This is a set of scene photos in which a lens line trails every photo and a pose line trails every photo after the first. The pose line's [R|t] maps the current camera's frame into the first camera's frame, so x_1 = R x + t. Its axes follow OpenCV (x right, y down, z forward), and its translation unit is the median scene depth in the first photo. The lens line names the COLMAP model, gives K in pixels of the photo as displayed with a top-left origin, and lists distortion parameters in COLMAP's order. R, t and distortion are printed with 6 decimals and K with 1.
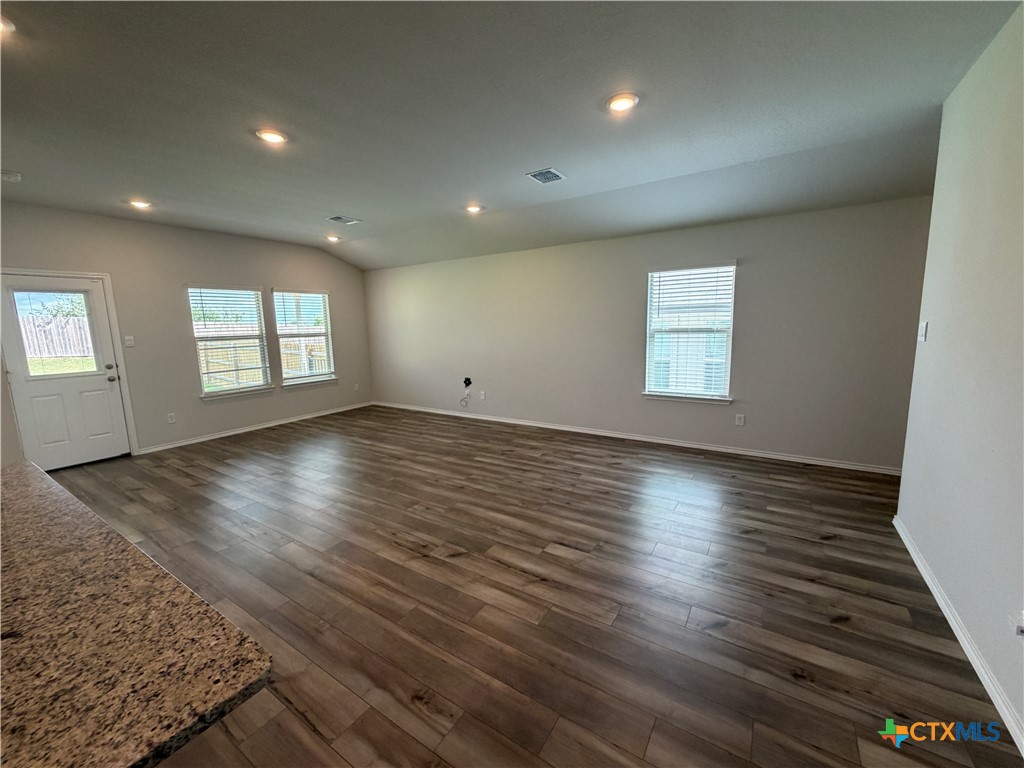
lens RADIAL K [[412.2, 0, 504.3], [0, 412.2, 380.5], [0, 0, 1]] dist [0.000016, -0.000193]
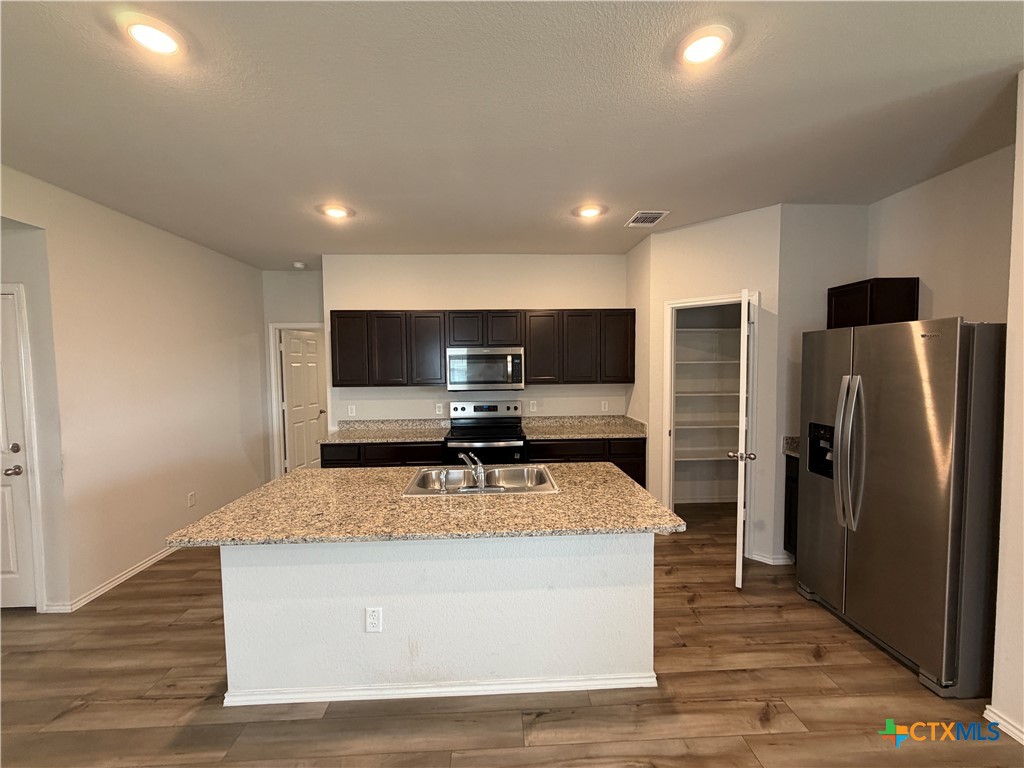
lens RADIAL K [[412.2, 0, 506.9], [0, 412.2, 384.9], [0, 0, 1]] dist [0.000016, -0.000193]
pose [[-0.808803, 0.059842, -0.585027, -0.619240], [-0.053594, 0.983169, 0.174662, -0.510067], [0.585632, 0.172621, -0.791983, 2.892940]]
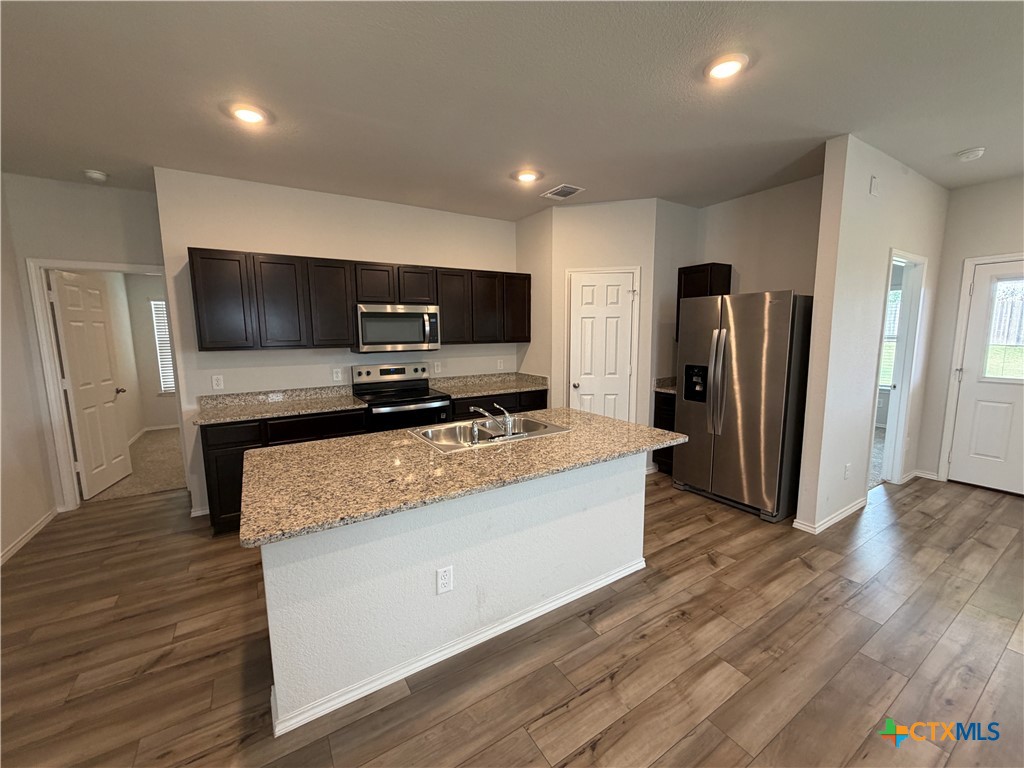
lens RADIAL K [[412.2, 0, 511.5], [0, 412.2, 385.5], [0, 0, 1]] dist [0.000016, -0.000193]
pose [[-0.411155, 0.144475, -0.900044, 0.320886], [-0.107563, 0.972773, 0.205286, -0.305143], [0.905197, 0.181215, -0.384421, 1.933968]]
